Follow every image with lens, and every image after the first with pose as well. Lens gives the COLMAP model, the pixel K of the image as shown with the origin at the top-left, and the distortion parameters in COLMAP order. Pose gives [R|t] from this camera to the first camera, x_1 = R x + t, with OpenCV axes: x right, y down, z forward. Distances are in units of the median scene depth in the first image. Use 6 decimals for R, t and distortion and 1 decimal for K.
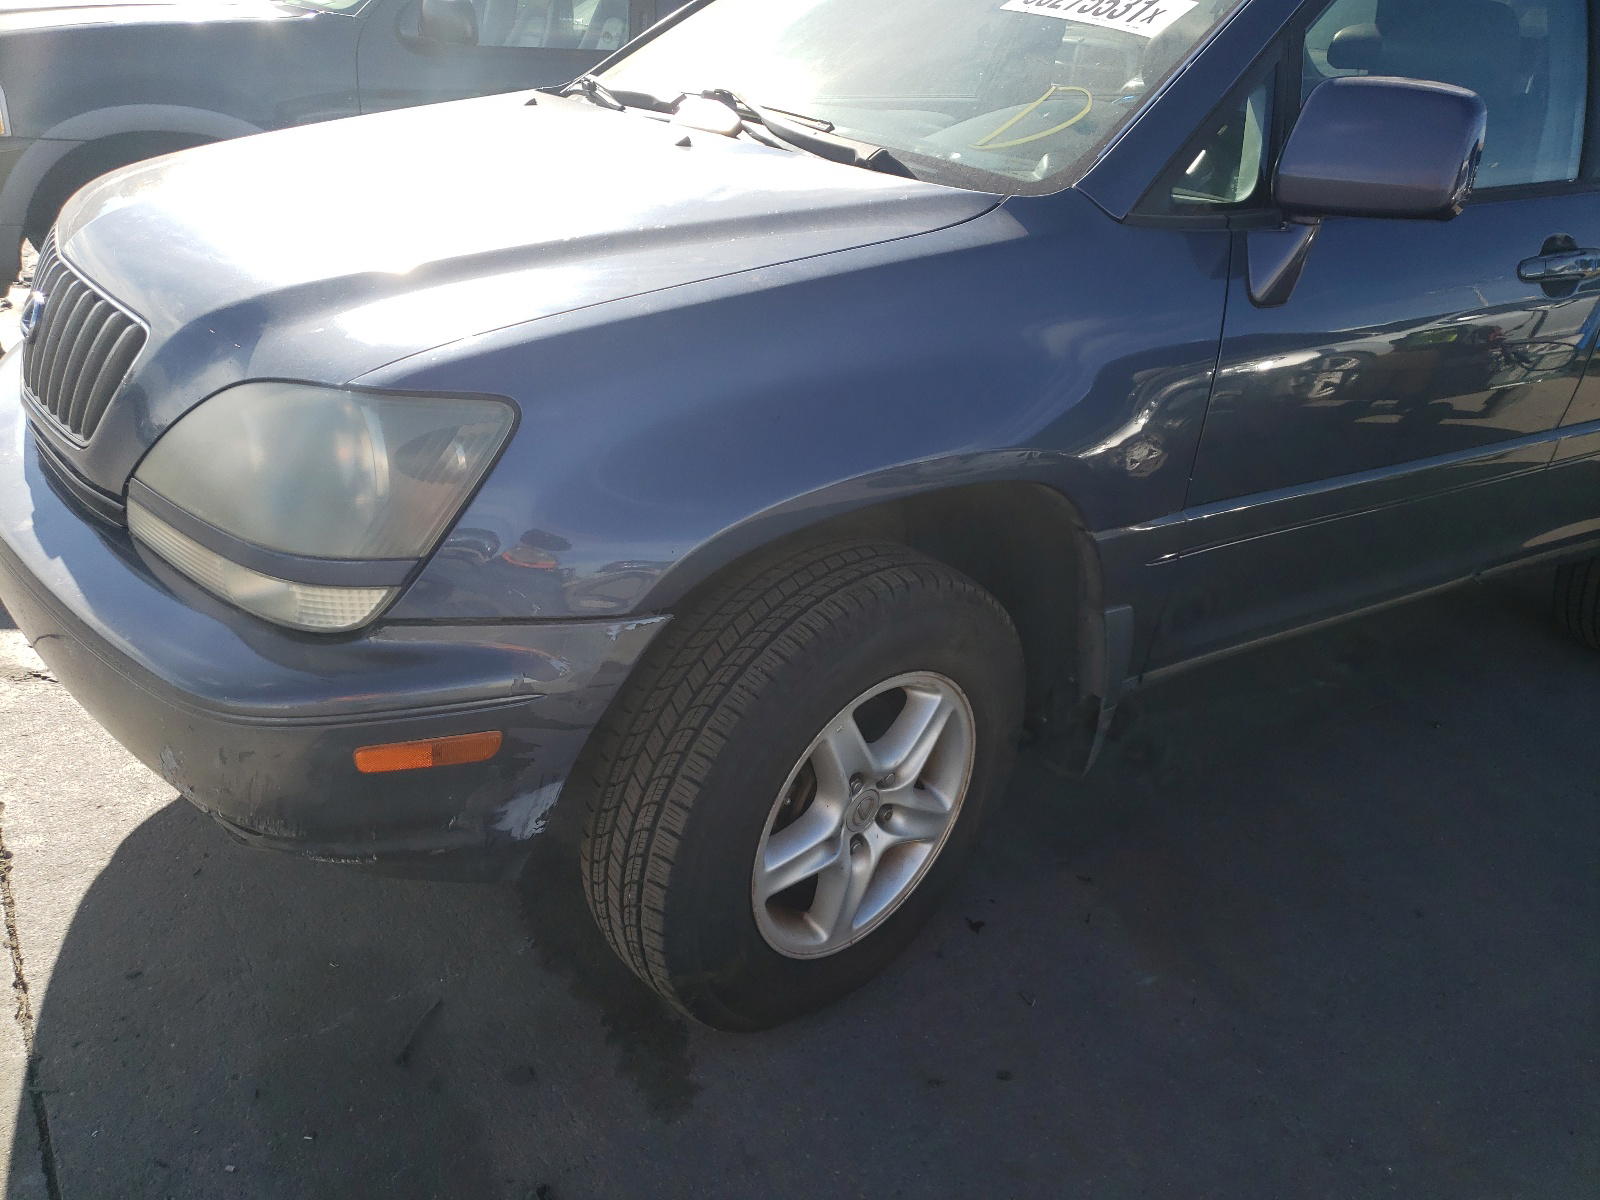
lens RADIAL K [[1255.3, 0, 800.0], [0, 1255.3, 600.0], [0, 0, 1]] dist [-0.037961, 0.007244]
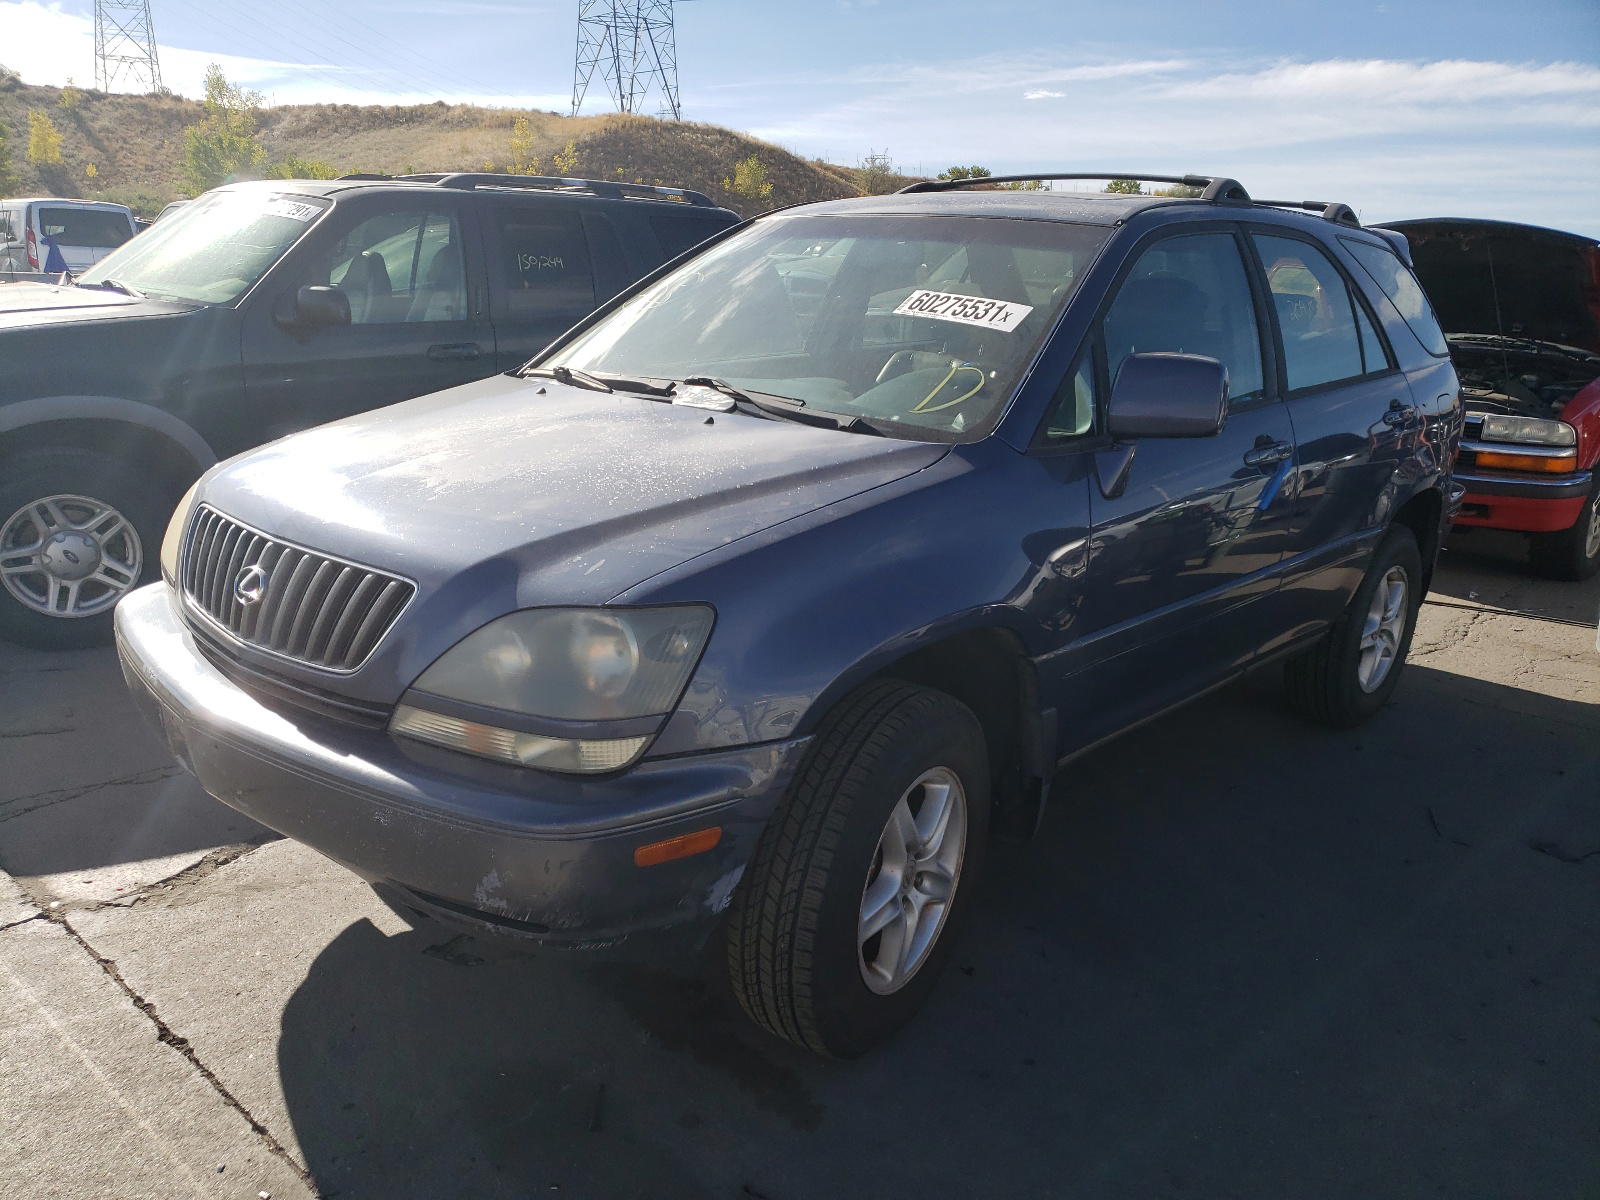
lens RADIAL K [[1255.3, 0, 800.0], [0, 1255.3, 600.0], [0, 0, 1]] dist [-0.037961, 0.007244]
pose [[0.971115, -0.101659, 0.215873, -0.352033], [0.134048, 0.980877, -0.141106, 0.052003], [-0.197400, 0.165967, 0.966172, -0.396827]]
